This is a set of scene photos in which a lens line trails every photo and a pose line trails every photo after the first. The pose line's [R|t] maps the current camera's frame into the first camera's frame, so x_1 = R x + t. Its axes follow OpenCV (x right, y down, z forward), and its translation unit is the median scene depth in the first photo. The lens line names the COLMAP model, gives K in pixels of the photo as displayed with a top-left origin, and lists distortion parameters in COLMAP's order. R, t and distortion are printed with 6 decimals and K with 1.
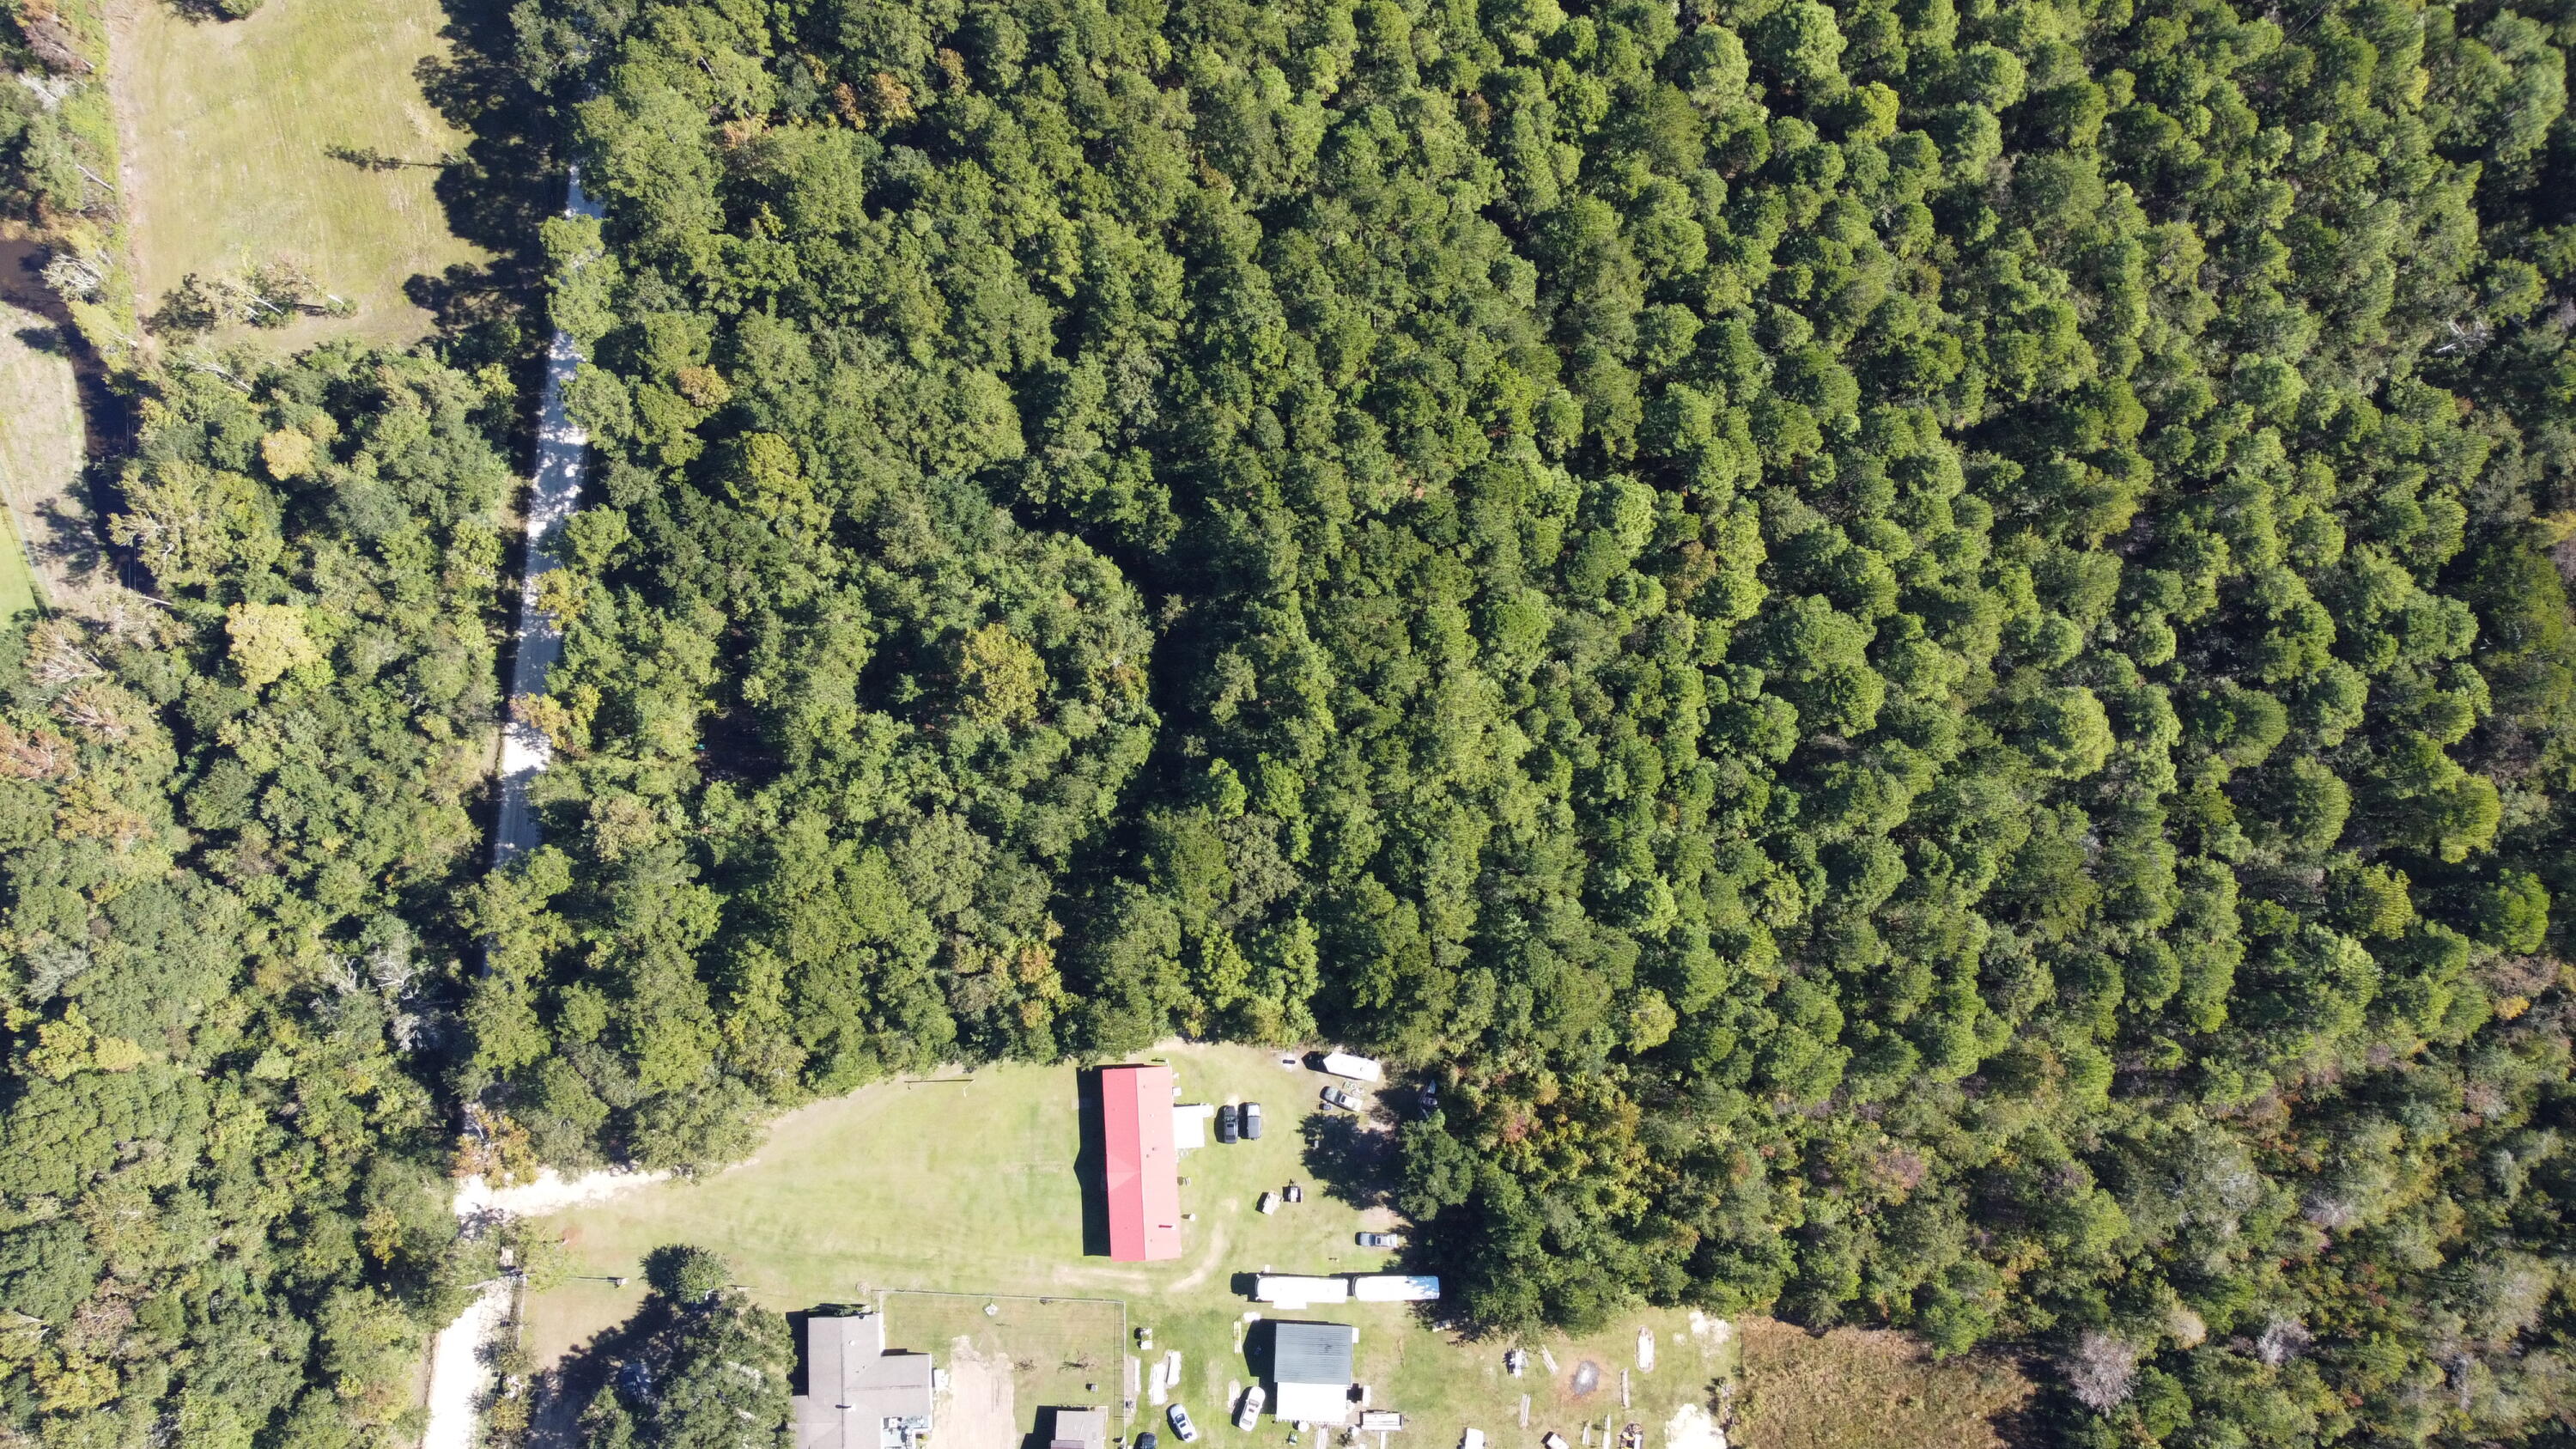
lens RADIAL K [[1959.6, 0, 1290.2], [0, 1959.6, 713.1], [0, 0, 1]] dist [-0.007665, 0.003784]
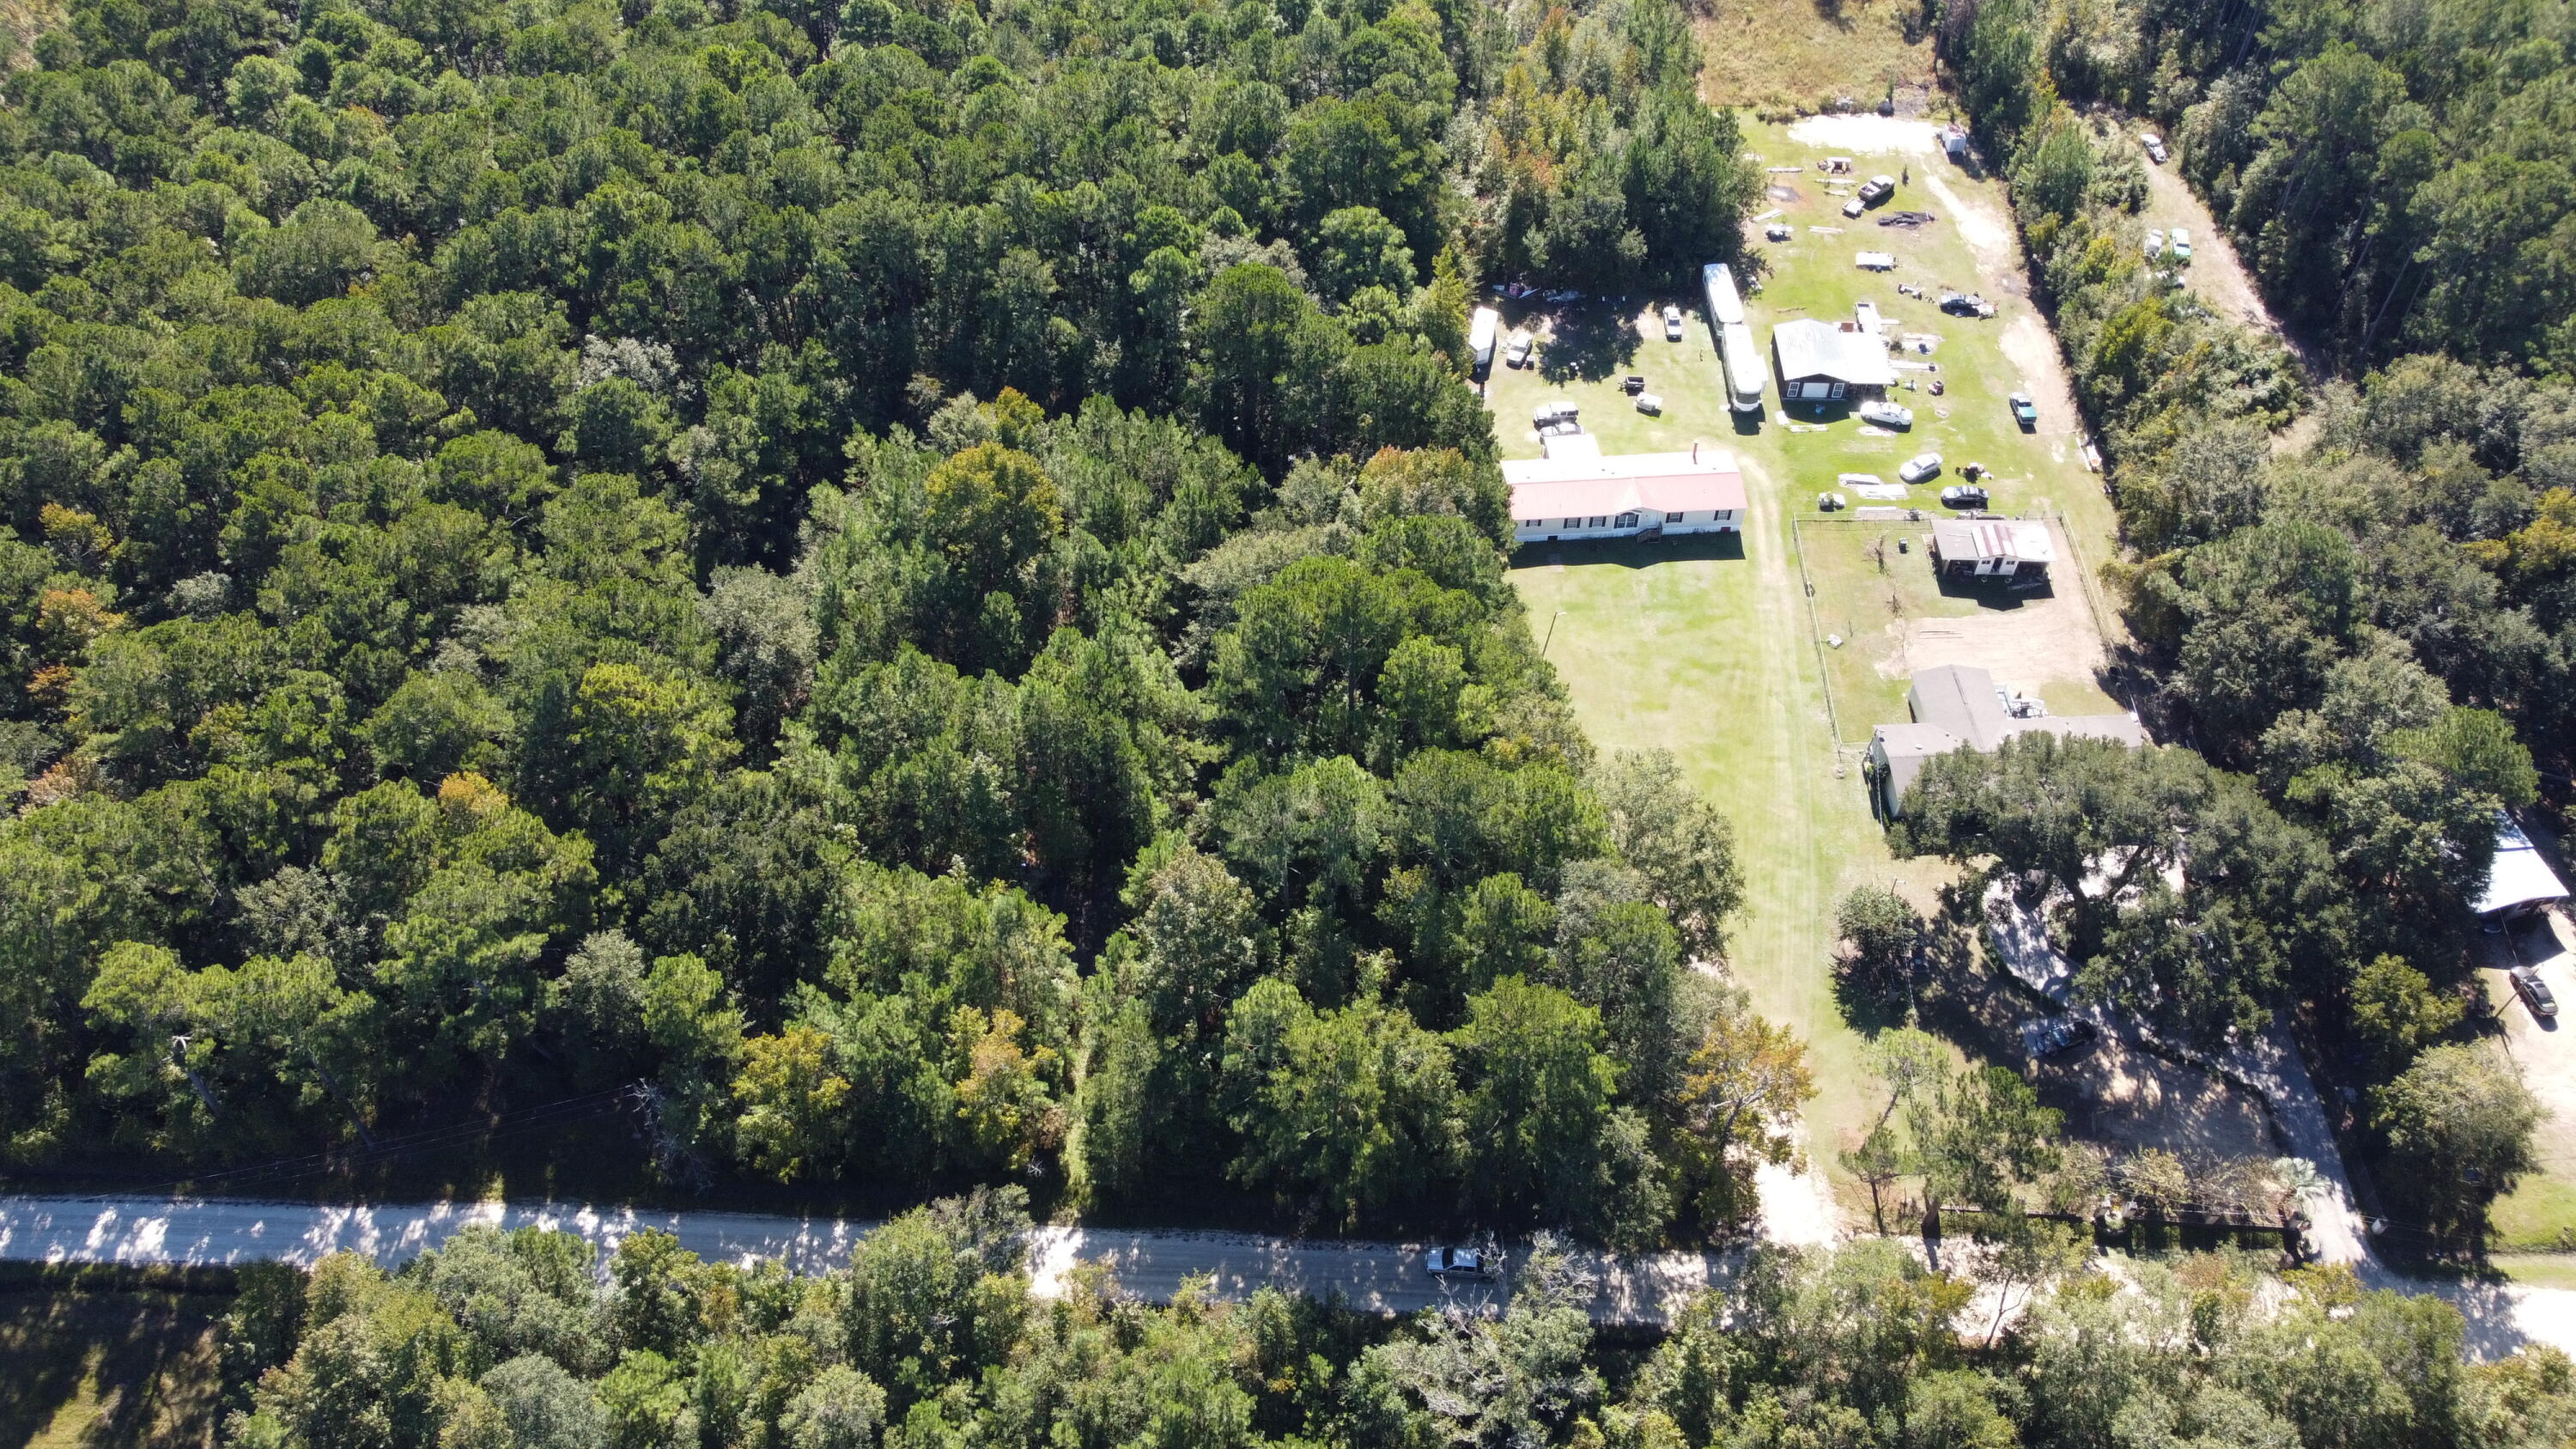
lens RADIAL K [[1959.6, 0, 1283.5], [0, 1959.6, 722.2], [0, 0, 1]] dist [-0.007665, 0.003784]
pose [[-0.011664, -0.756400, 0.654005, -0.674342], [0.989565, 0.085205, 0.116194, 0.008391], [-0.143614, 0.648536, 0.747513, 0.488825]]
